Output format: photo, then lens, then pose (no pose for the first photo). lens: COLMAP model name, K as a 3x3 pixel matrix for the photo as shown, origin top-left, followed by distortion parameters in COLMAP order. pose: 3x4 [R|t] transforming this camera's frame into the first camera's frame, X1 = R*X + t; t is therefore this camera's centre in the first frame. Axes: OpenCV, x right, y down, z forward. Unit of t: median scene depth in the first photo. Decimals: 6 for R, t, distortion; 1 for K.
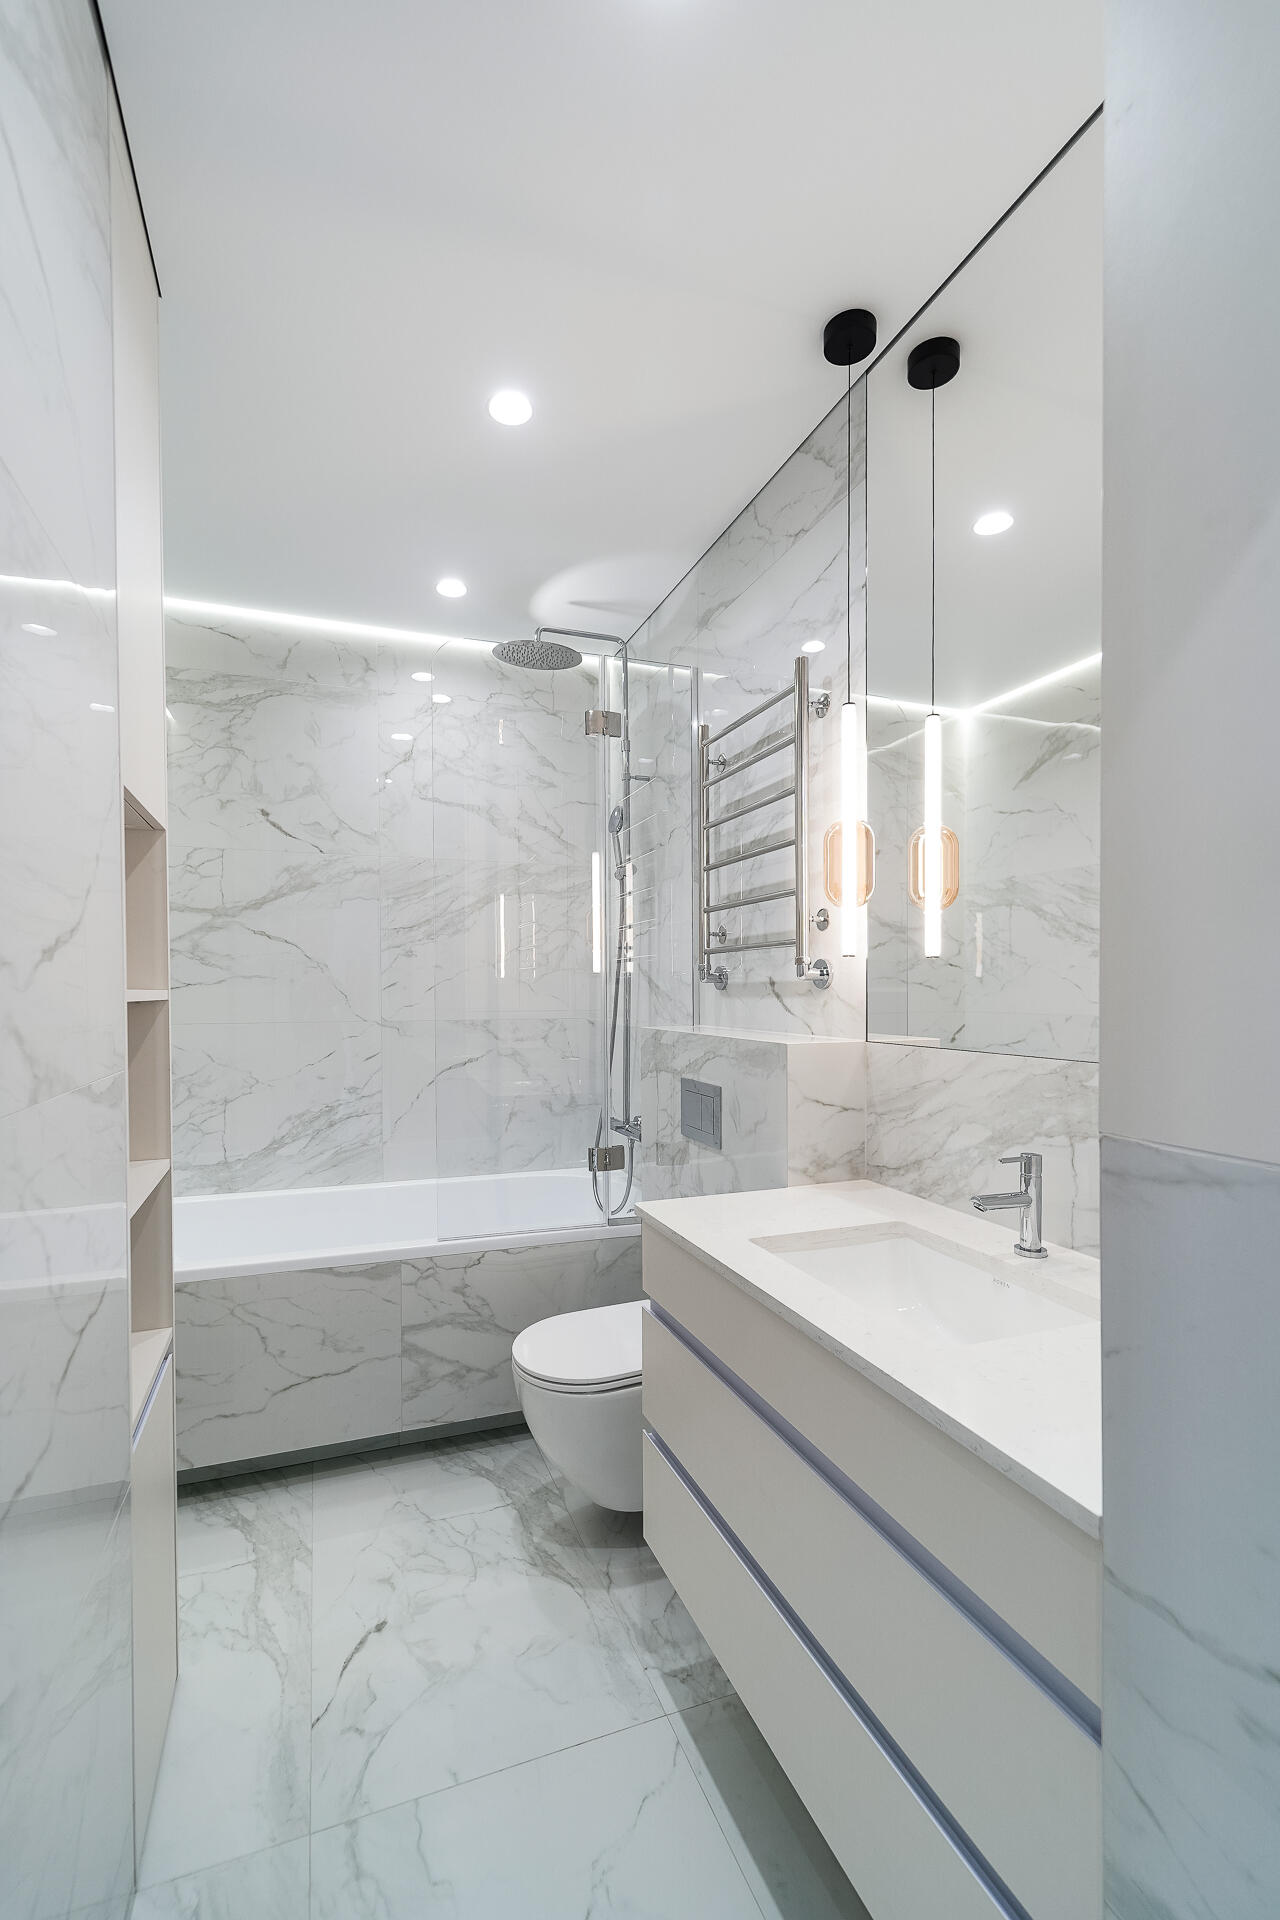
lens RADIAL K [[813.3, 0, 555.4], [0, 813.3, 994.5], [0, 0, 1]] dist [0.001100, 0.000362]
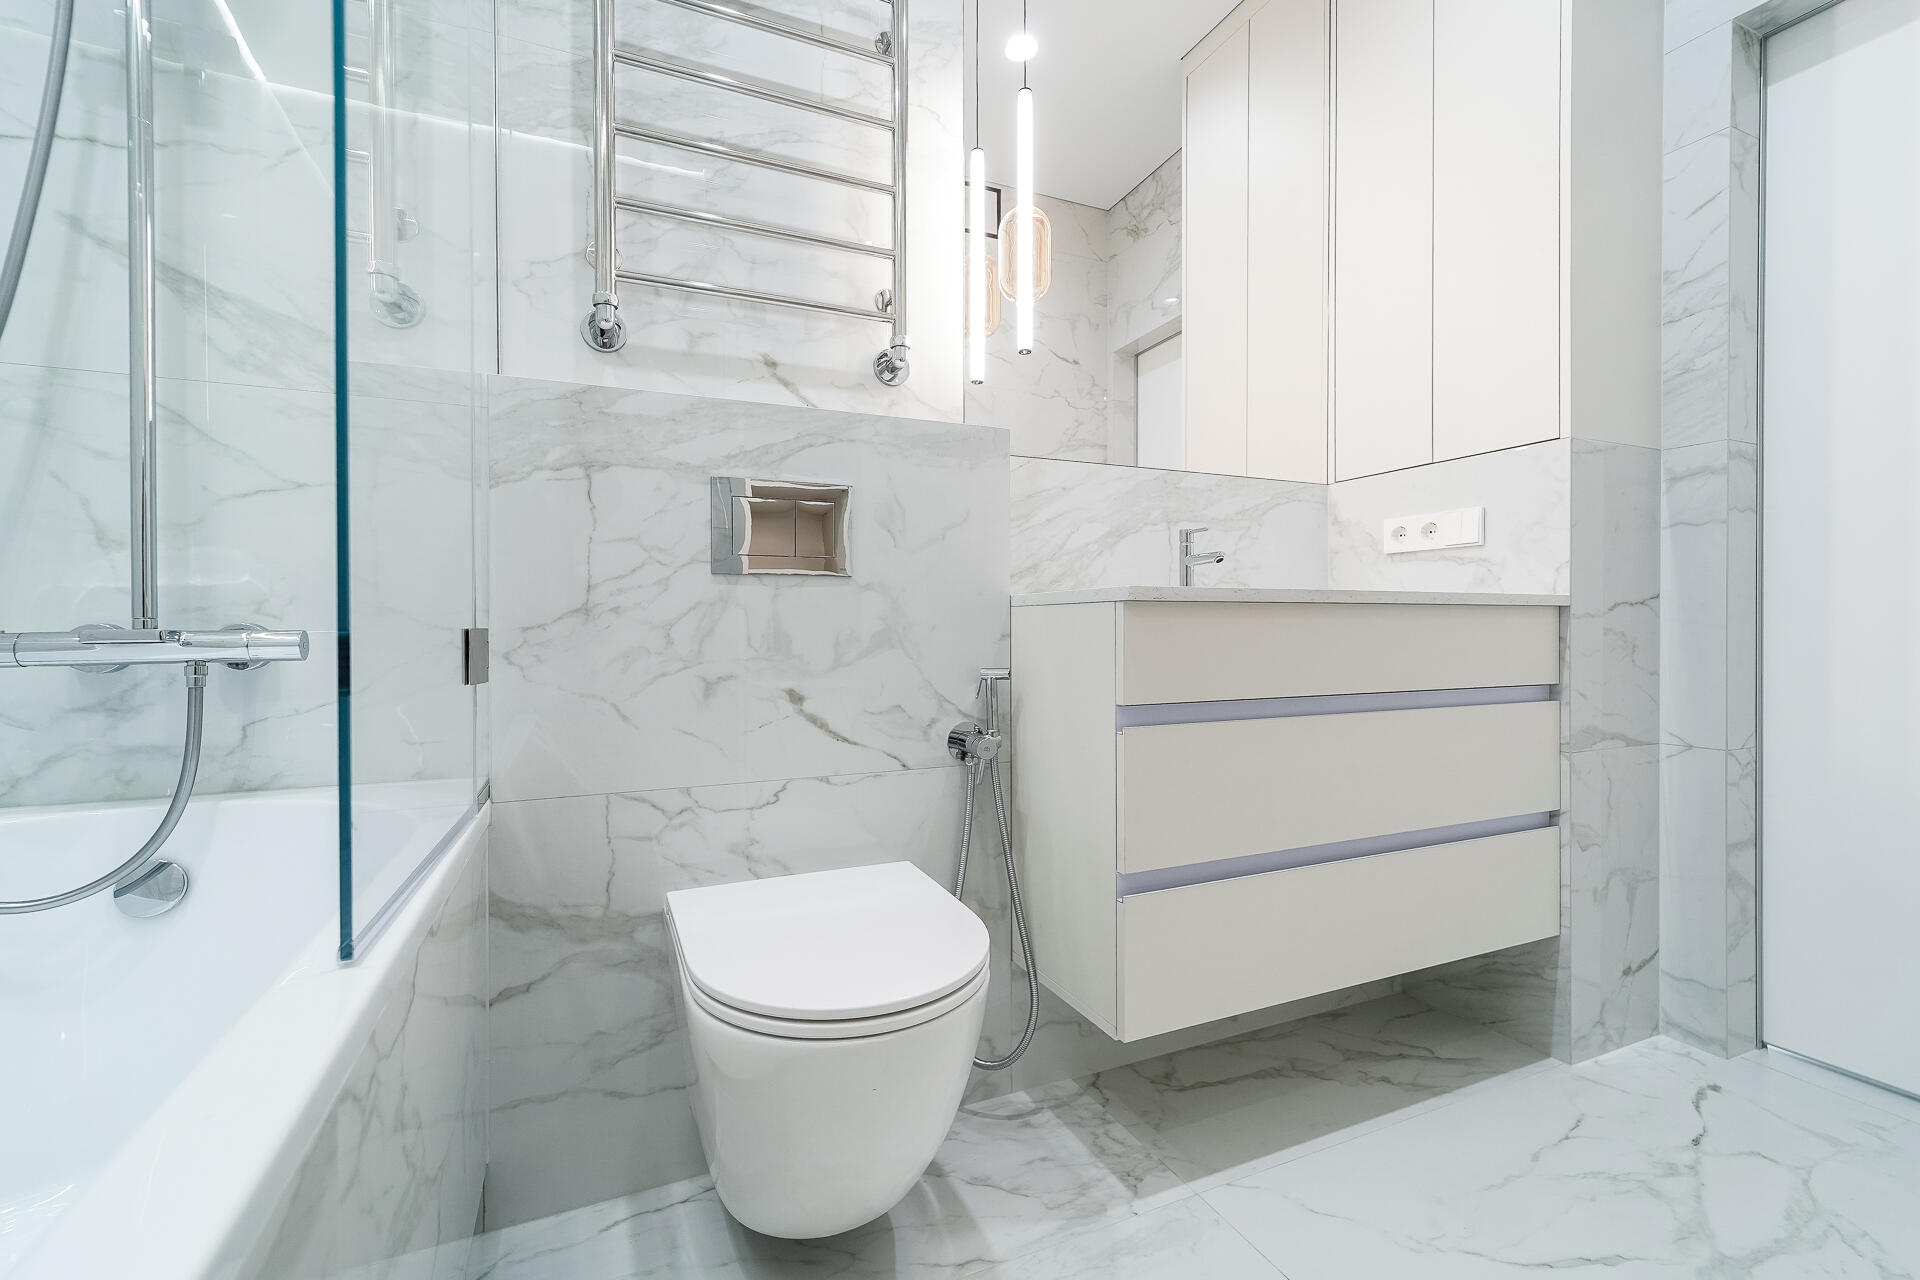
lens RADIAL K [[802.1, 0, 962.2], [0, 802.1, 632.6], [0, 0, 1]] dist [0.001277, -0.000598]
pose [[-0.118259, 0.002188, 0.992980, -0.442936], [0.006689, 0.999977, -0.001407, 0.221602], [-0.992960, 0.006476, -0.118271, 0.919588]]
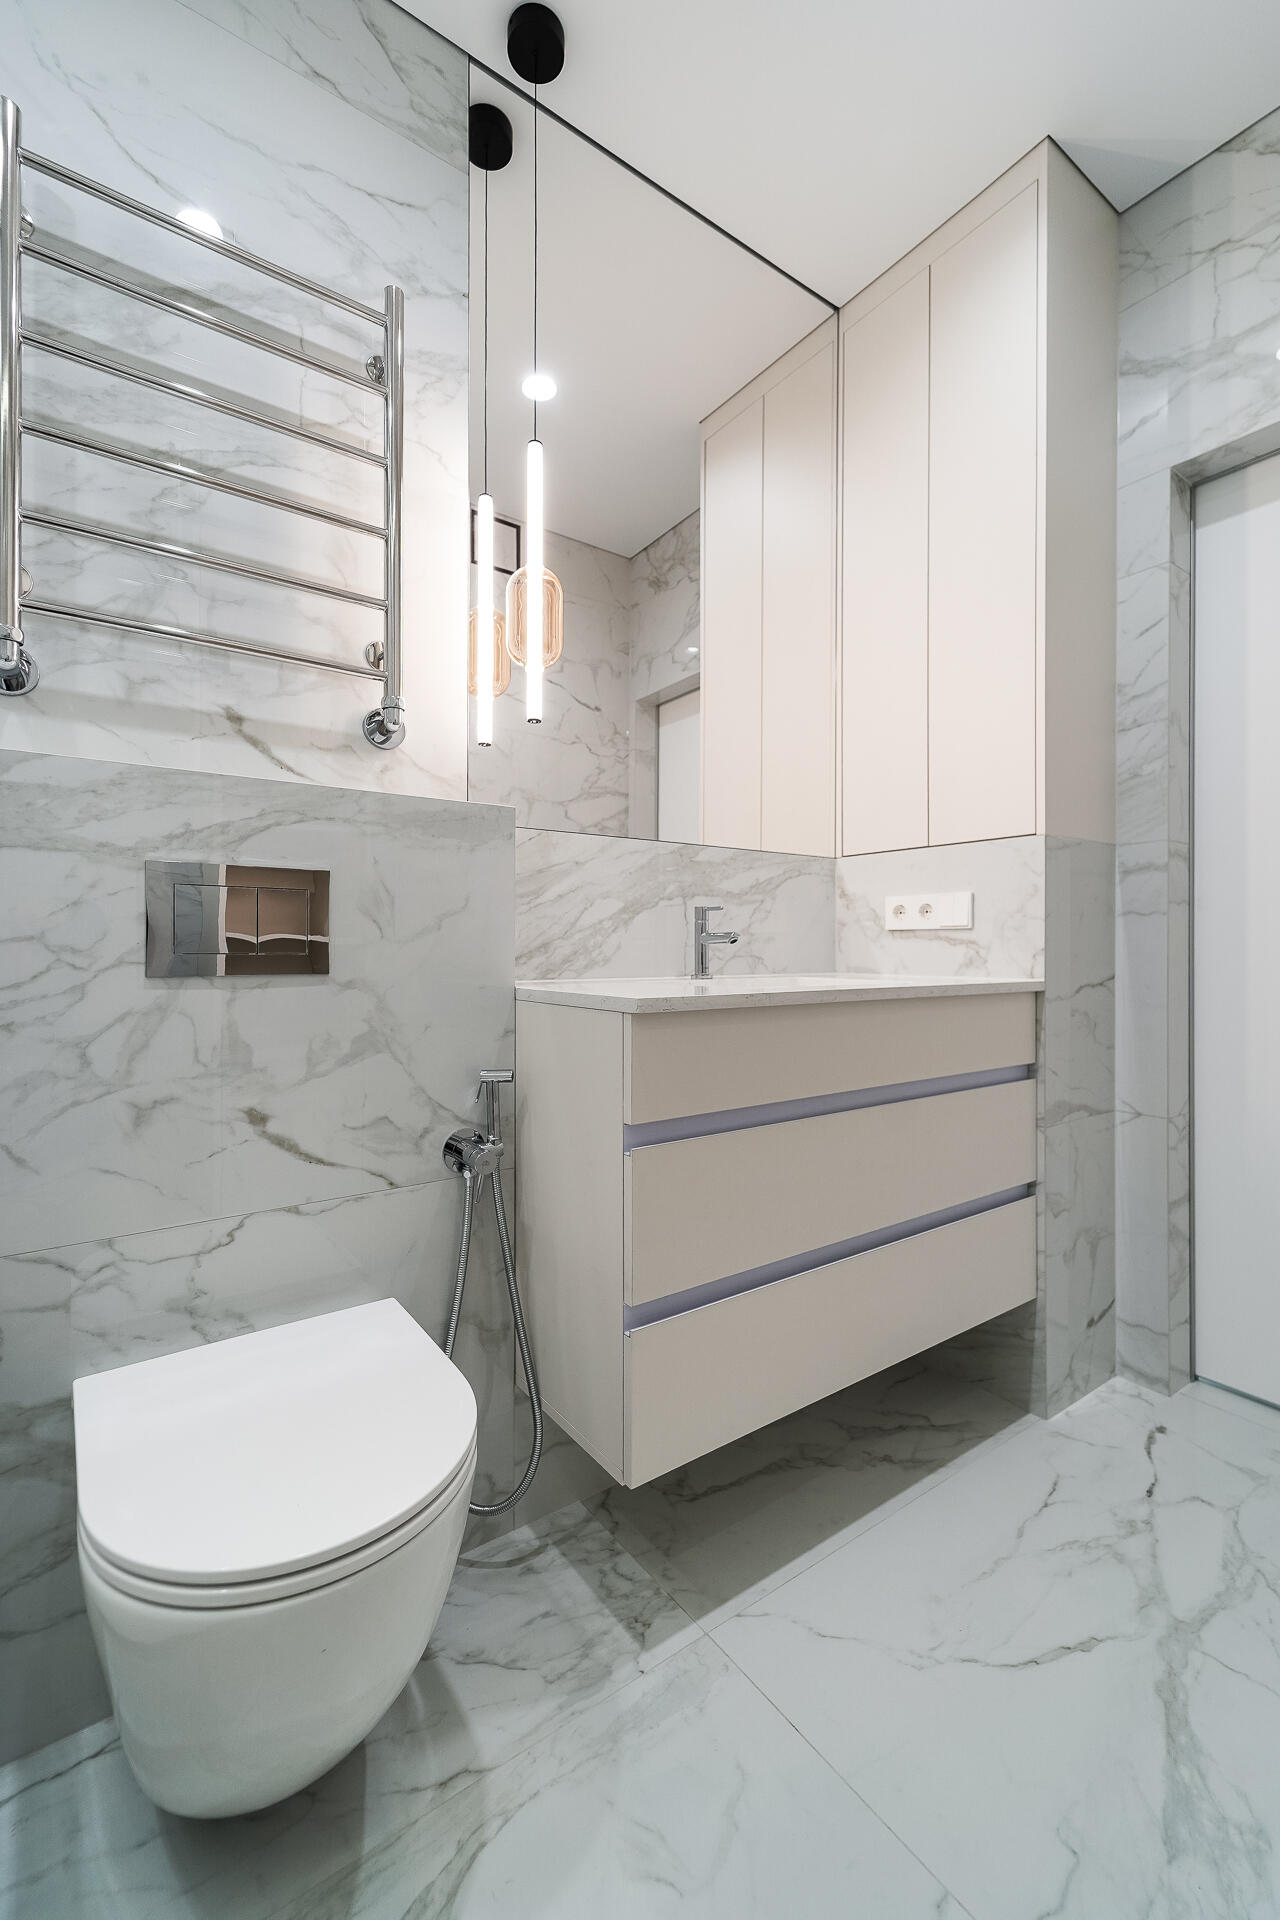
lens RADIAL K [[796.2, 0, 662.2], [0, 796.2, 945.7], [0, 0, 1]] dist [0.003317, -0.000125]
pose [[-0.326426, 0.009720, 0.945173, -0.399650], [0.003673, 0.999953, -0.009015, 0.162999], [-0.945215, 0.000528, -0.326447, 0.893110]]
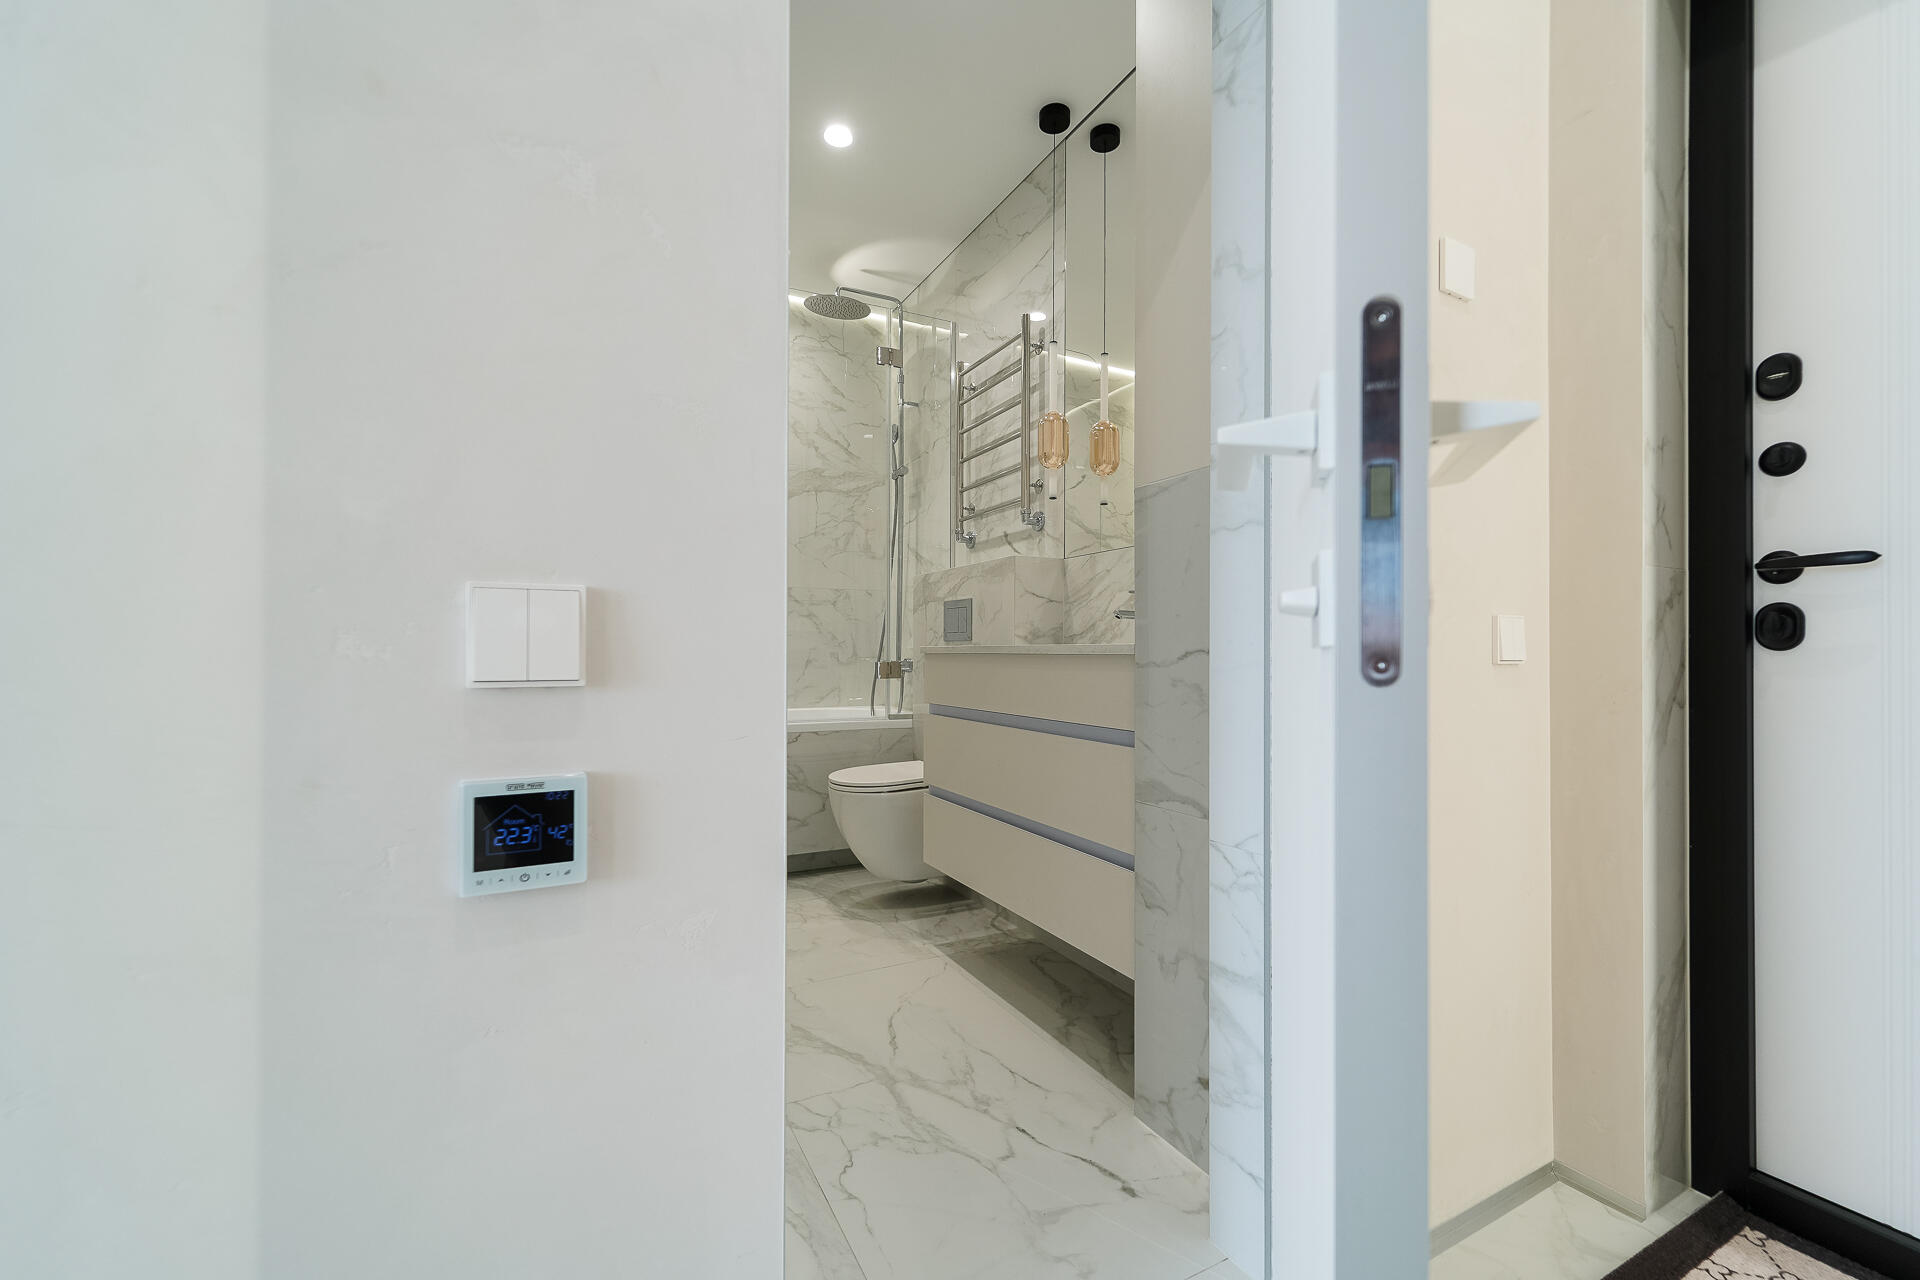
lens RADIAL K [[781.6, 0, 908.7], [0, 781.6, 636.0], [0, 0, 1]] dist [-0.001777, -0.000857]
pose [[0.990686, 0.011979, 0.135635, -0.095773], [-0.008898, 0.999689, -0.023303, 0.201513], [-0.135872, 0.021879, 0.990485, -0.367363]]
